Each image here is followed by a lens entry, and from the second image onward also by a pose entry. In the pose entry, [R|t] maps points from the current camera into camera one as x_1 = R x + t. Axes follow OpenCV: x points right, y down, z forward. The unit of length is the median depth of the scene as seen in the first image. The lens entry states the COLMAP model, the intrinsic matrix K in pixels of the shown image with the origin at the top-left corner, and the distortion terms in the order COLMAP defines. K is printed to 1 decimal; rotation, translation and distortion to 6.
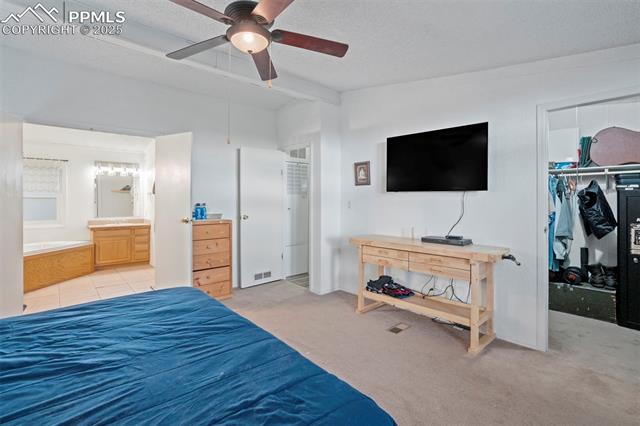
lens RADIAL K [[296.7, 0, 324.1], [0, 296.7, 202.1], [0, 0, 1]] dist [-0.020480, 0.008434]
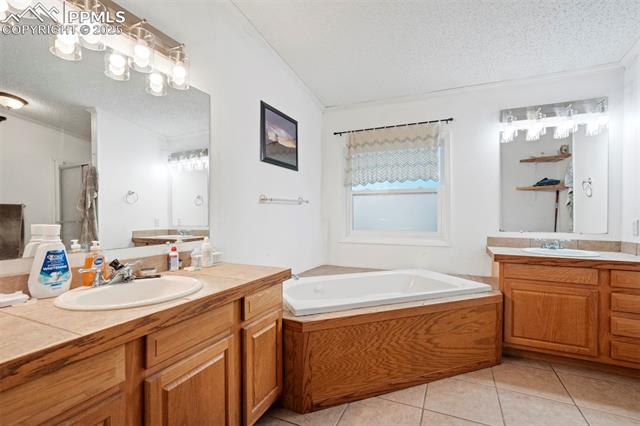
lens RADIAL K [[296.7, 0, 320.4], [0, 296.7, 216.6], [0, 0, 1]] dist [-0.020480, 0.008434]
pose [[0.391933, -0.000876, -0.919994, -0.483597], [-0.005921, 0.999976, -0.003474, 0.034356], [0.919975, 0.006809, 0.391918, 0.579540]]
